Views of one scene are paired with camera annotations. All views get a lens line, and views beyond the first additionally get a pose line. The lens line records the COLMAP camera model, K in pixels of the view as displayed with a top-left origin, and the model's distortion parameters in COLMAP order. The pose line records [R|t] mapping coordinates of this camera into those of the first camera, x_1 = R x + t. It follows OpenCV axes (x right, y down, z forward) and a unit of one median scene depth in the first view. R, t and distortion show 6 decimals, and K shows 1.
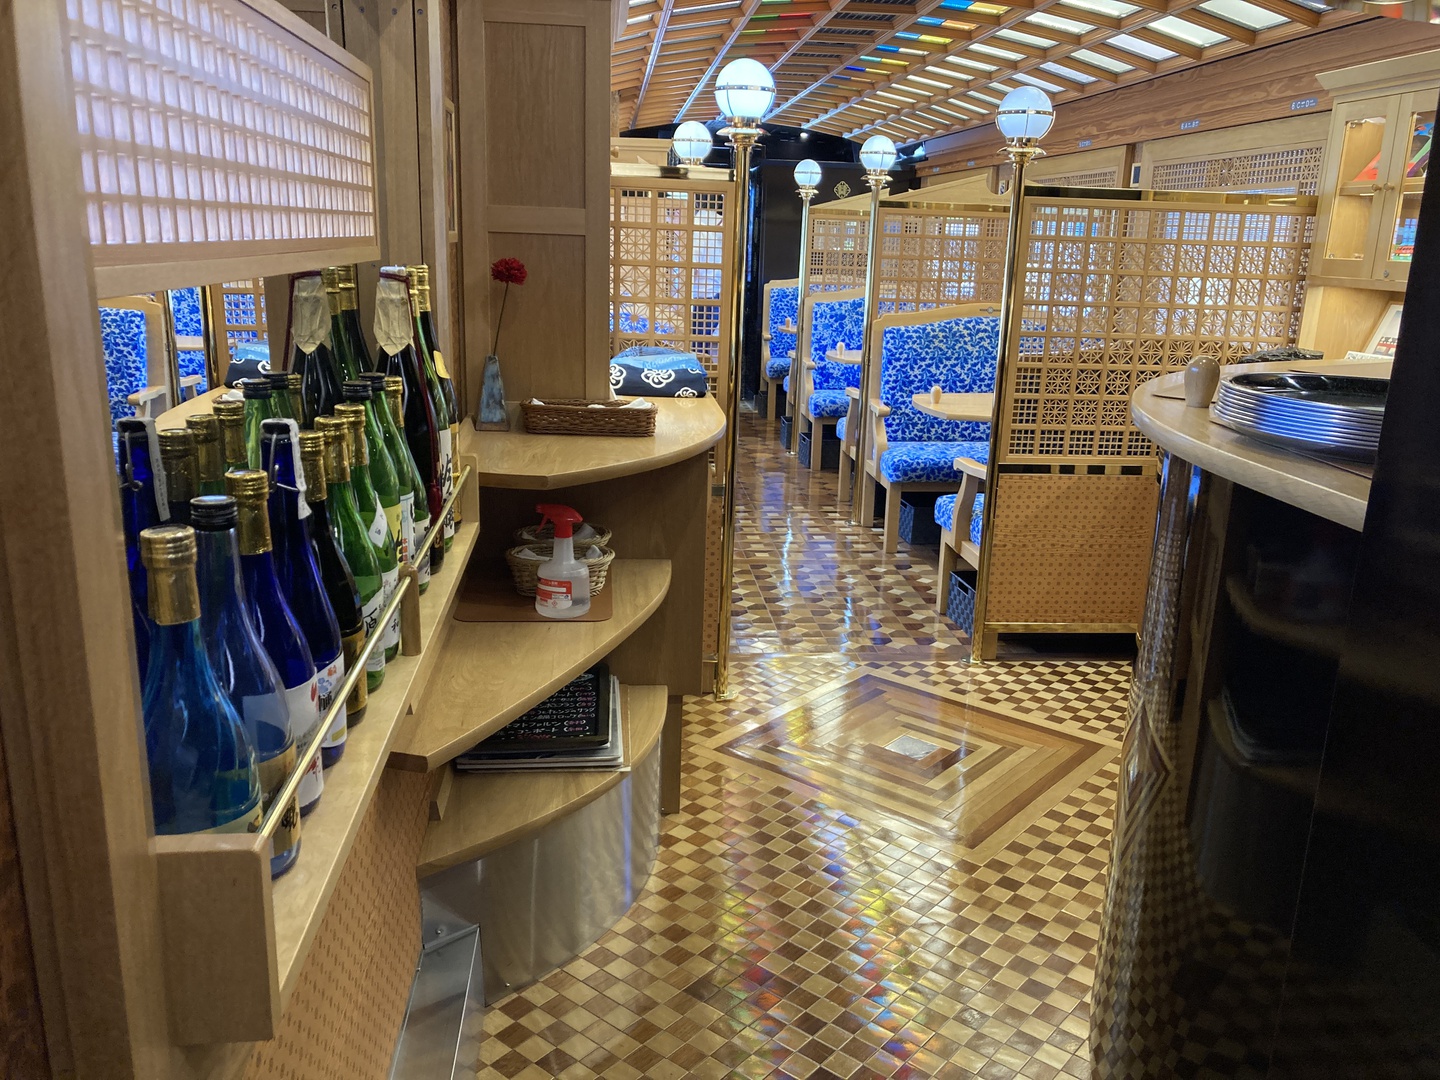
lens RADIAL K [[1174.0, 0, 721.2], [0, 1174.0, 544.2], [0, 0, 1]] dist [0.006662, 0.000340]
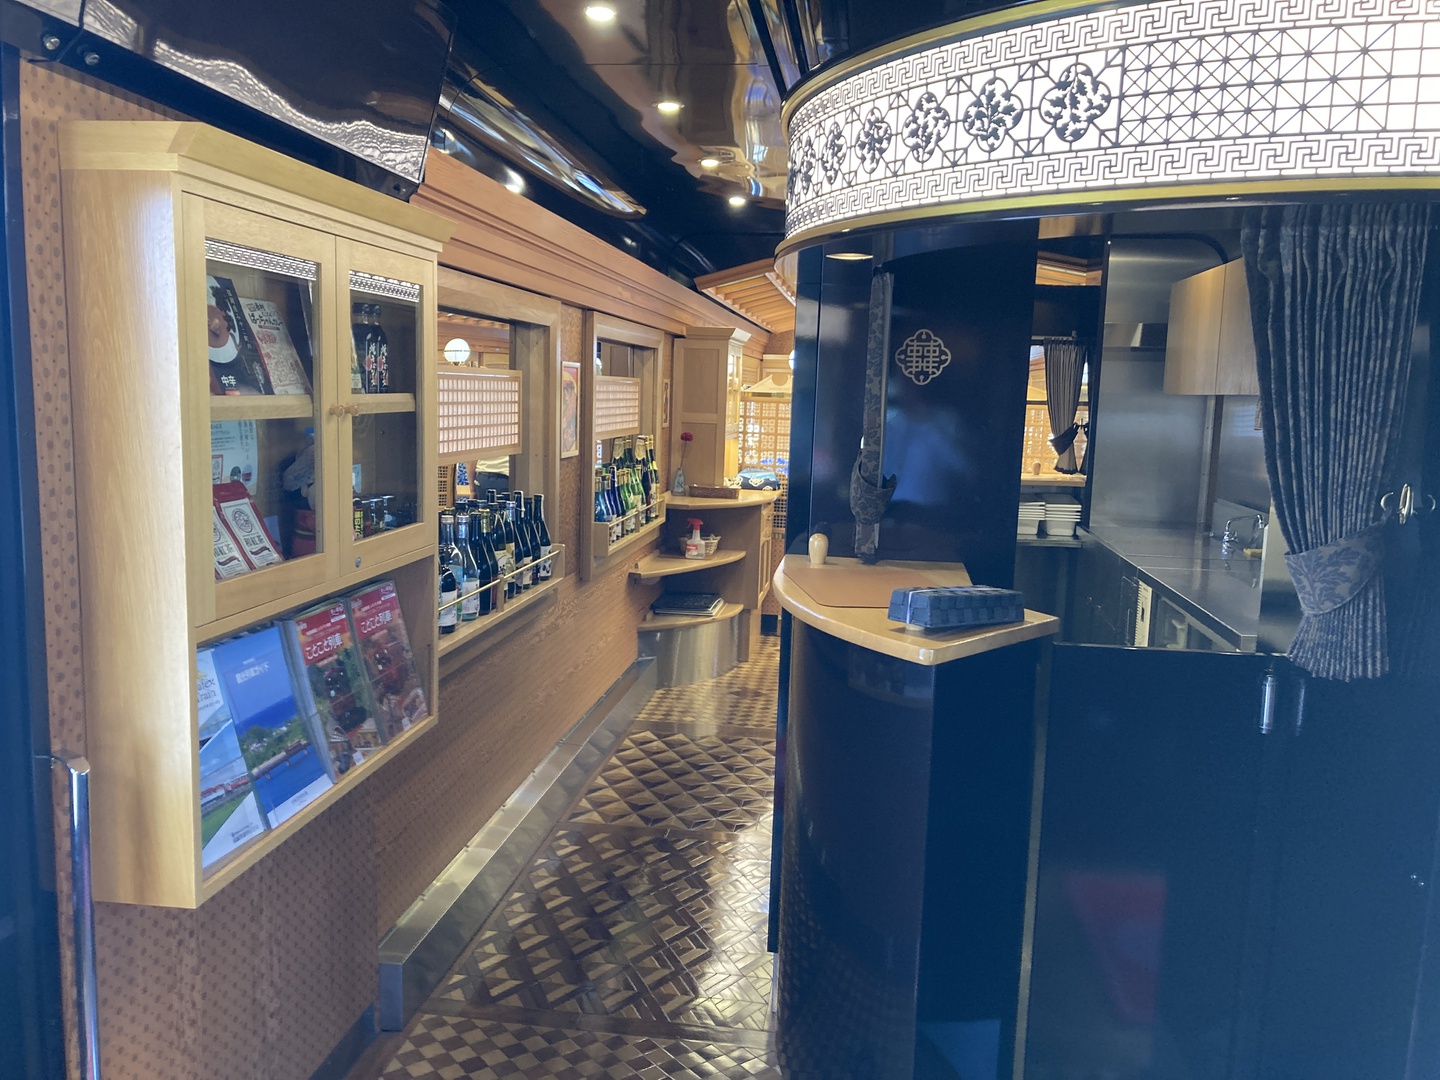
lens RADIAL K [[1174.0, 0, 718.1], [0, 1174.0, 539.4], [0, 0, 1]] dist [0.006662, 0.000340]
pose [[0.973402, 0.030914, -0.227009, 0.597729], [-0.061755, 0.989583, -0.130043, 0.408719], [0.220624, 0.140603, 0.965171, -1.828651]]
